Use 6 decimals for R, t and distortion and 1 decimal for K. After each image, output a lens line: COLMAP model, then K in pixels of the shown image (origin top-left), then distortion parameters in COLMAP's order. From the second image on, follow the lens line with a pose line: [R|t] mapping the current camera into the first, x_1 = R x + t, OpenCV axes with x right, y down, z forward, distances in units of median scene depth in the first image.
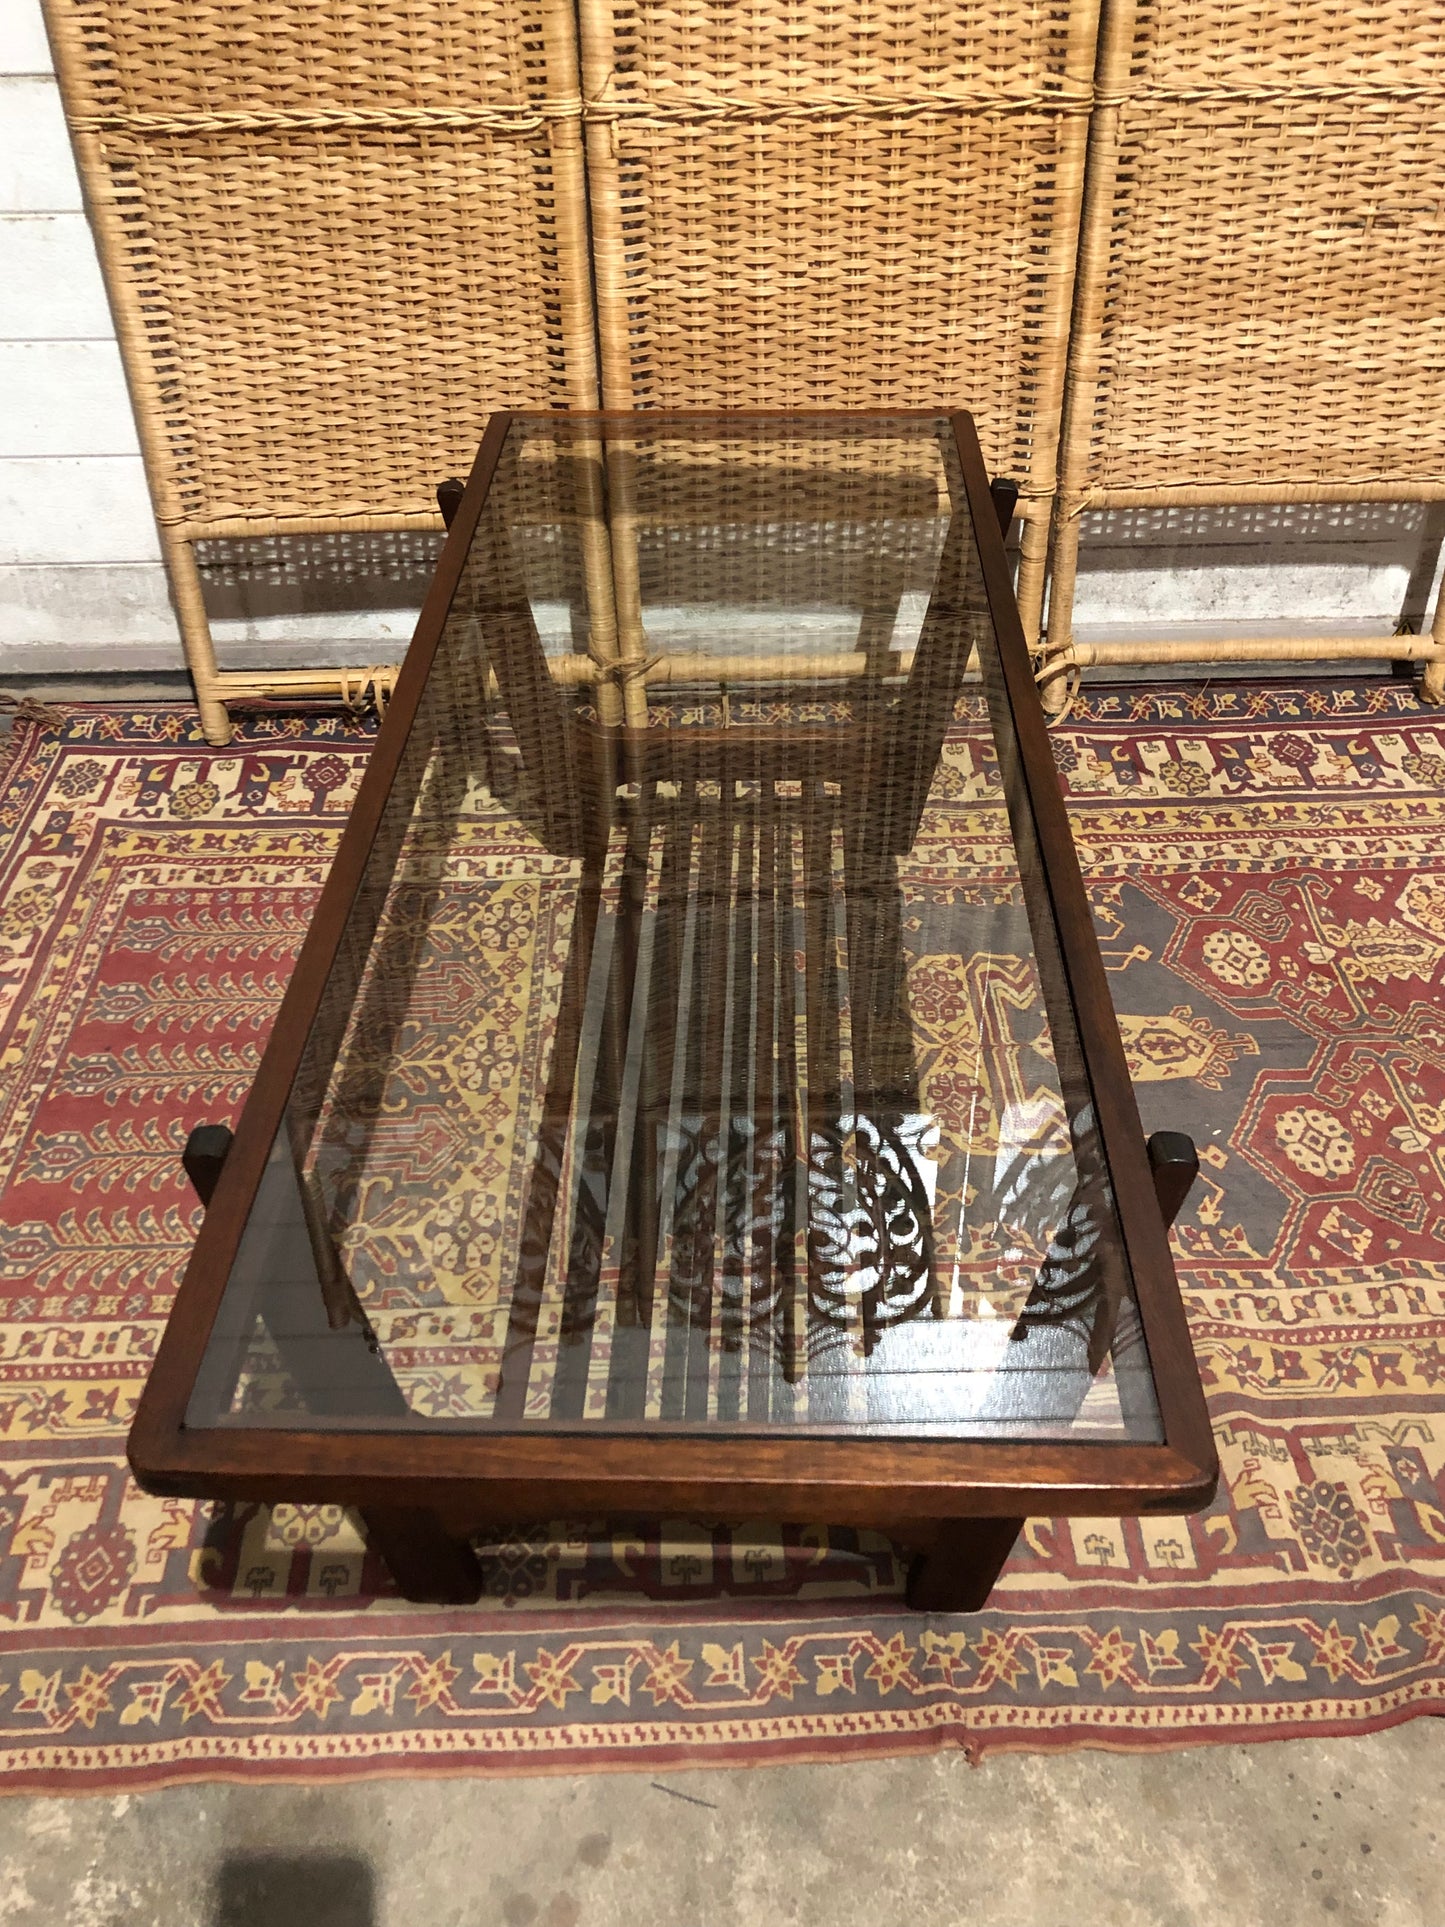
lens RADIAL K [[1721.2, 0, 732.7], [0, 1721.2, 925.6], [0, 0, 1]] dist [0.007739, 0.028391]
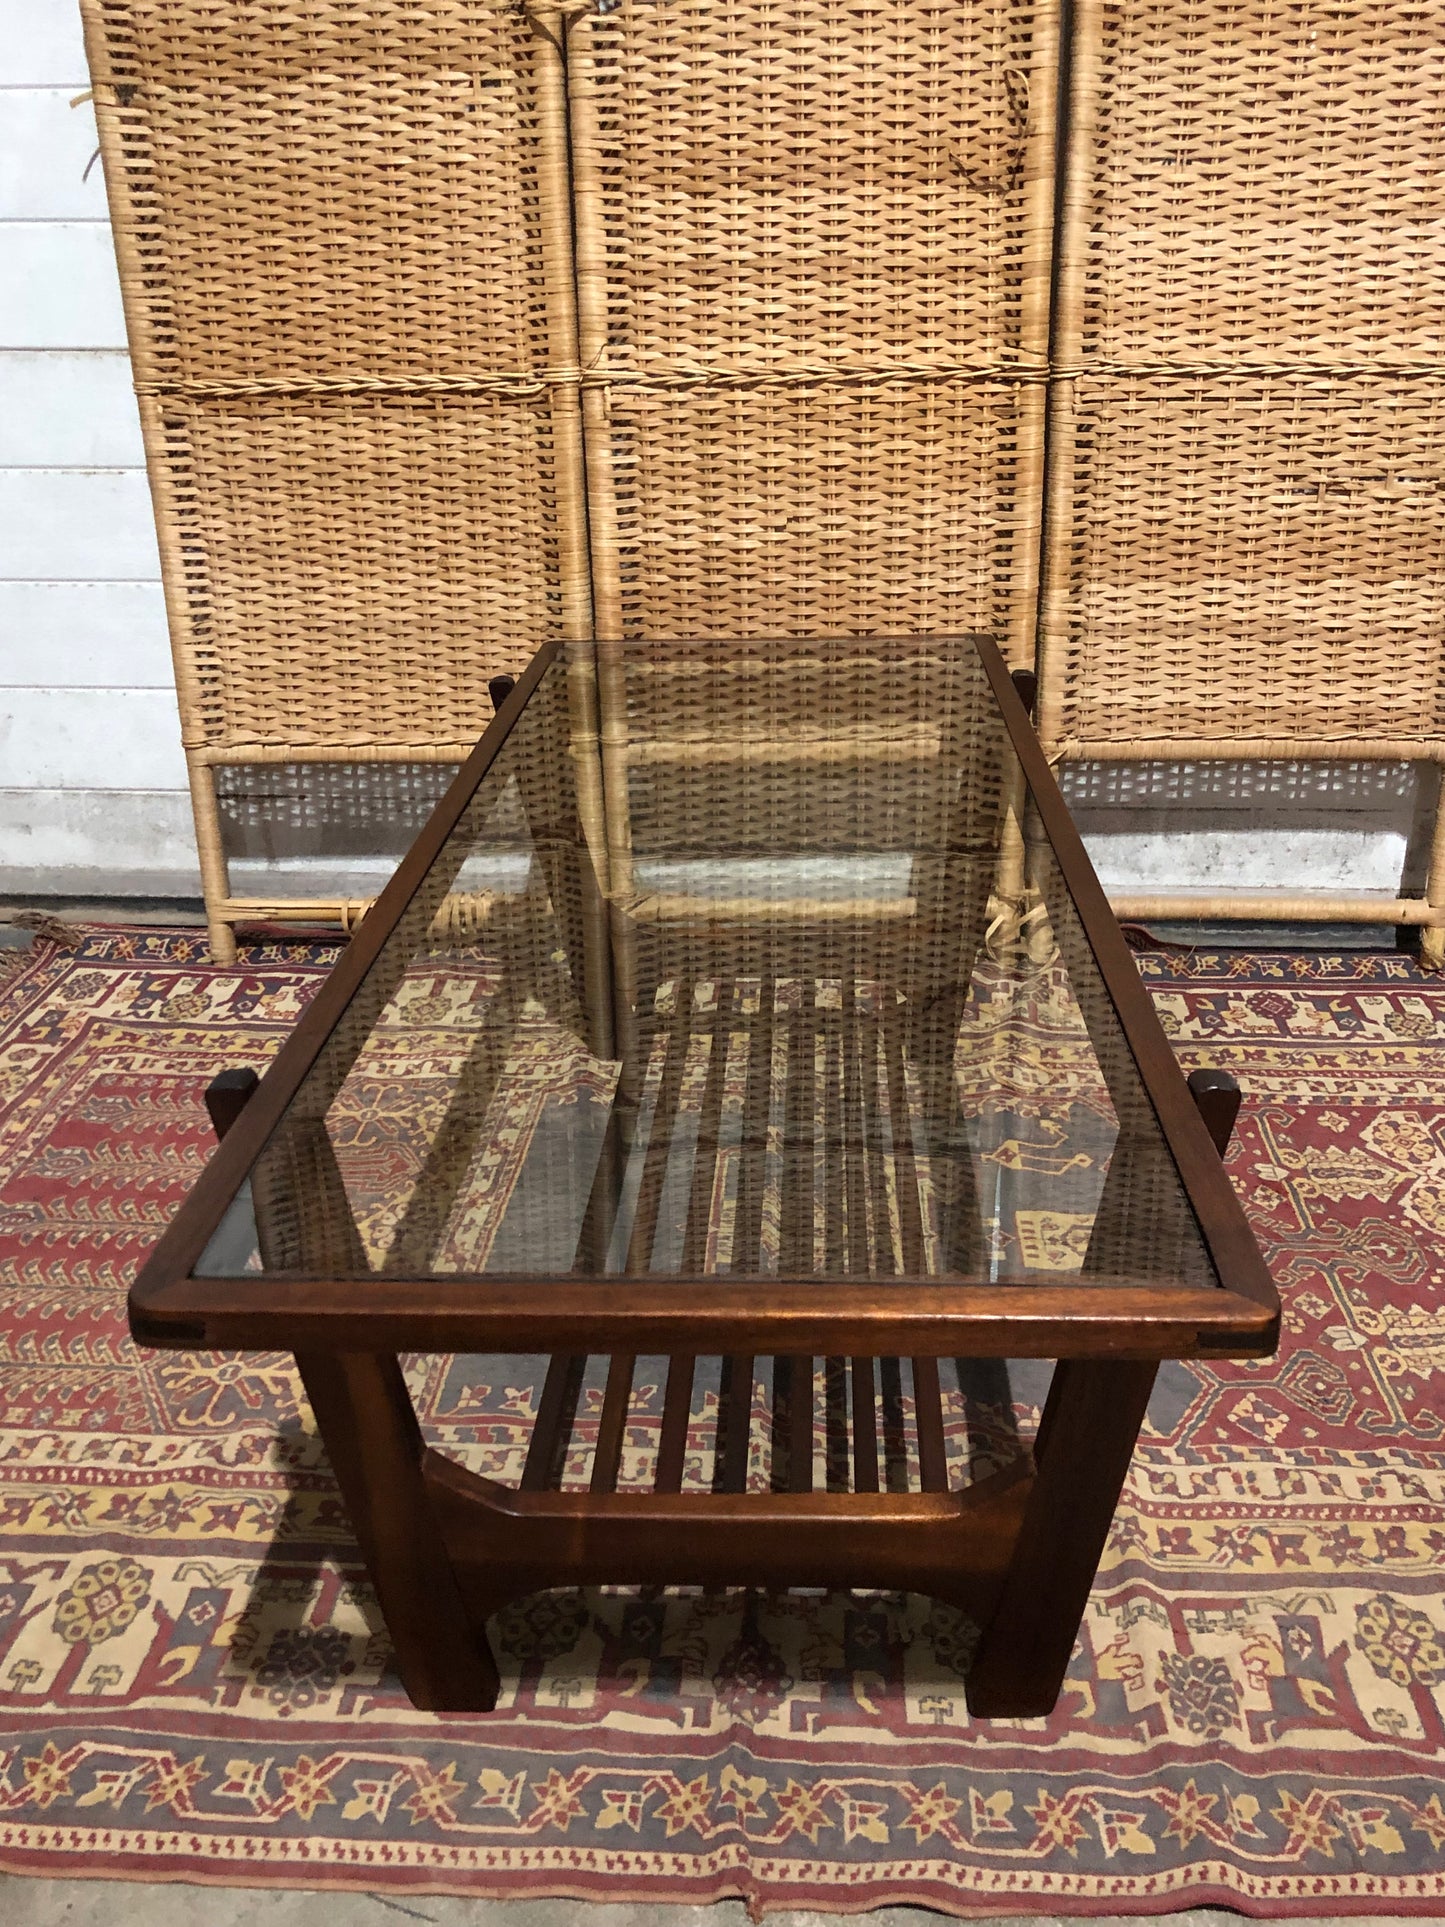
lens RADIAL K [[1721.2, 0, 751.5], [0, 1721.2, 970.2], [0, 0, 1]] dist [0.007739, 0.028391]
pose [[0.995924, 0.032901, -0.083987, 0.123034], [-0.051103, 0.973066, -0.224792, 0.134533], [0.074329, 0.228167, 0.970781, 0.023333]]
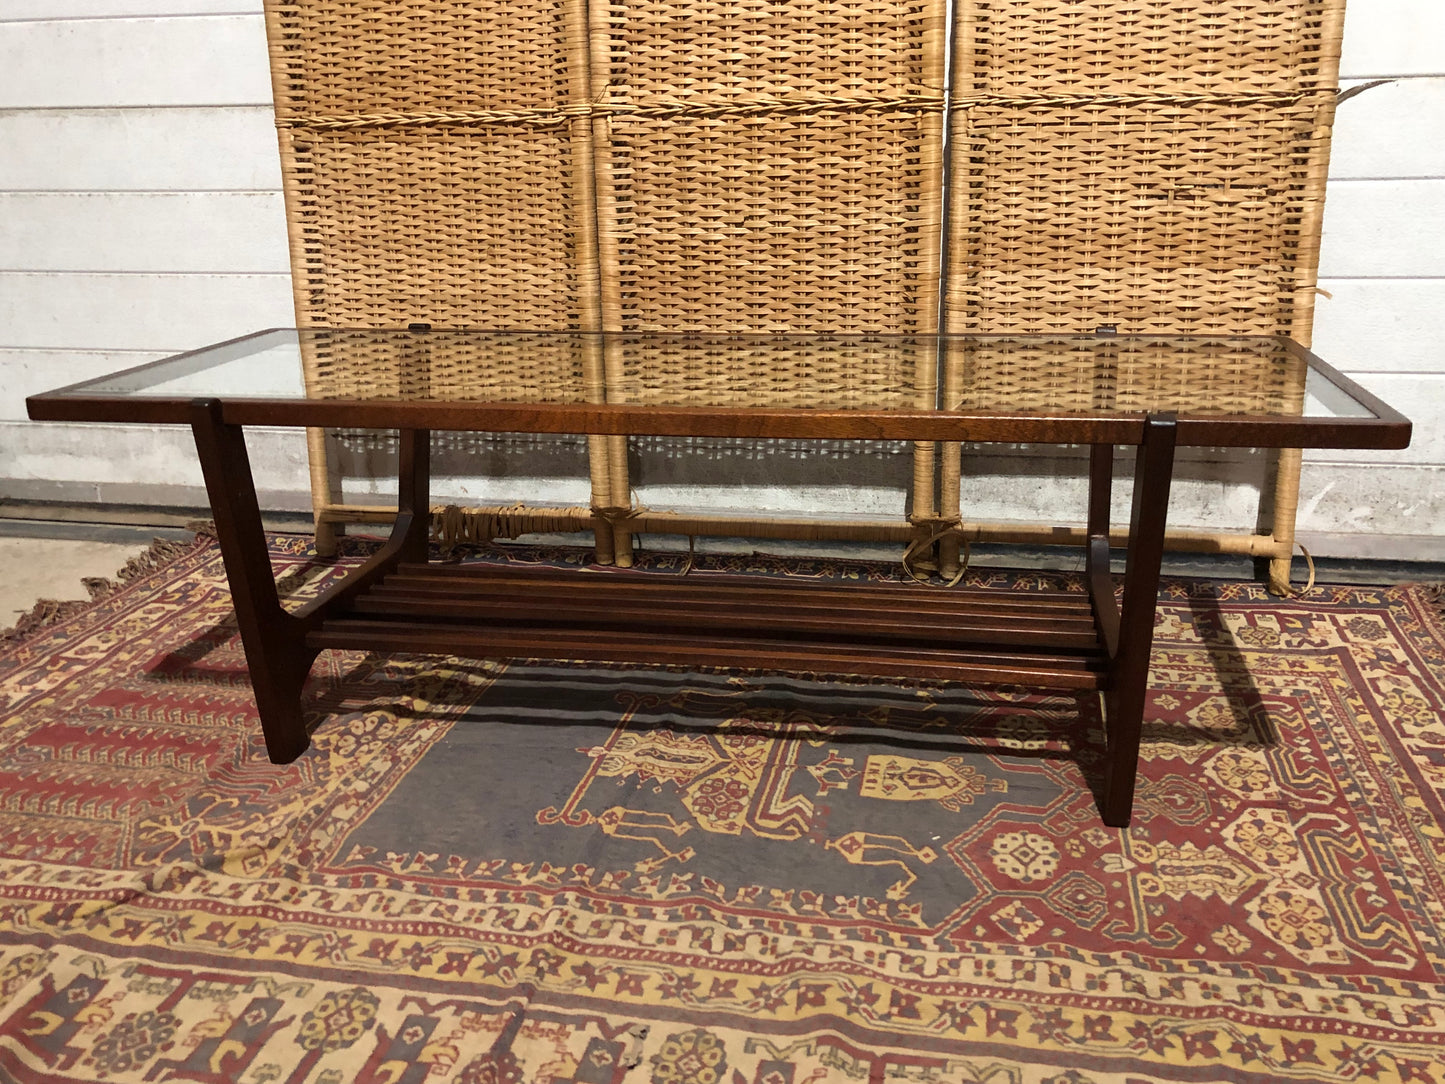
lens RADIAL K [[1290.7, 0, 737.6], [0, 1290.7, 518.6], [0, 0, 1]] dist [0.007739, 0.028391]
pose [[0.975200, 0.058014, -0.213589, 0.278319], [-0.126276, 0.938395, -0.321666, 0.181387], [0.181770, 0.340659, 0.922448, 0.127471]]
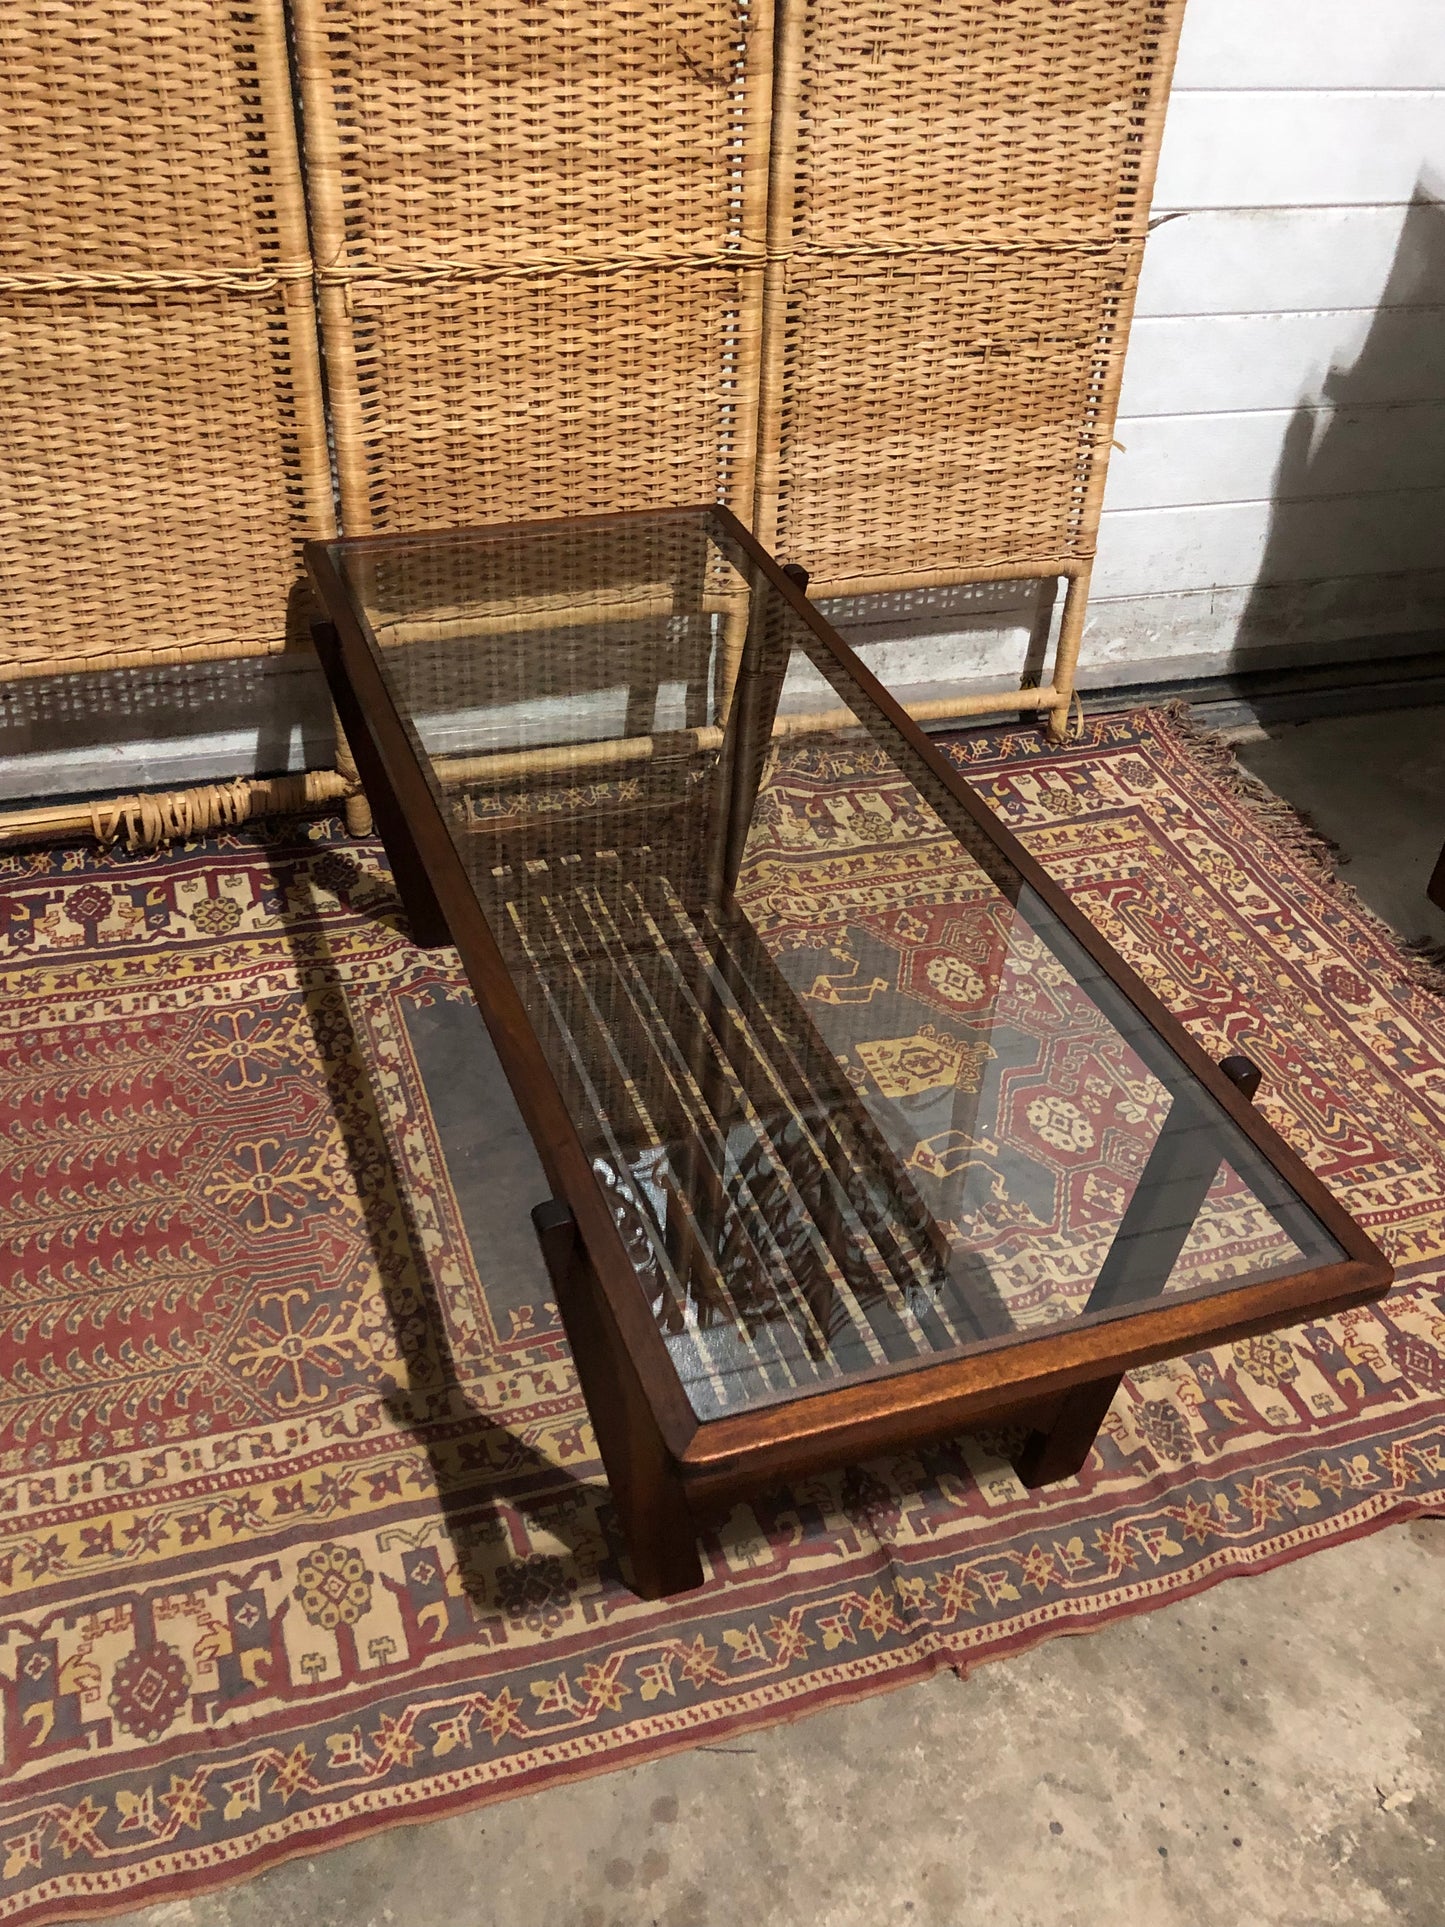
lens RADIAL K [[1721.2, 0, 727.8], [0, 1721.2, 960.4], [0, 0, 1]] dist [0.007739, 0.028391]
pose [[0.957293, -0.120084, 0.263001, -0.169089], [0.117963, 0.992730, 0.023900, -0.041872], [-0.263959, 0.008145, 0.964499, -0.094845]]
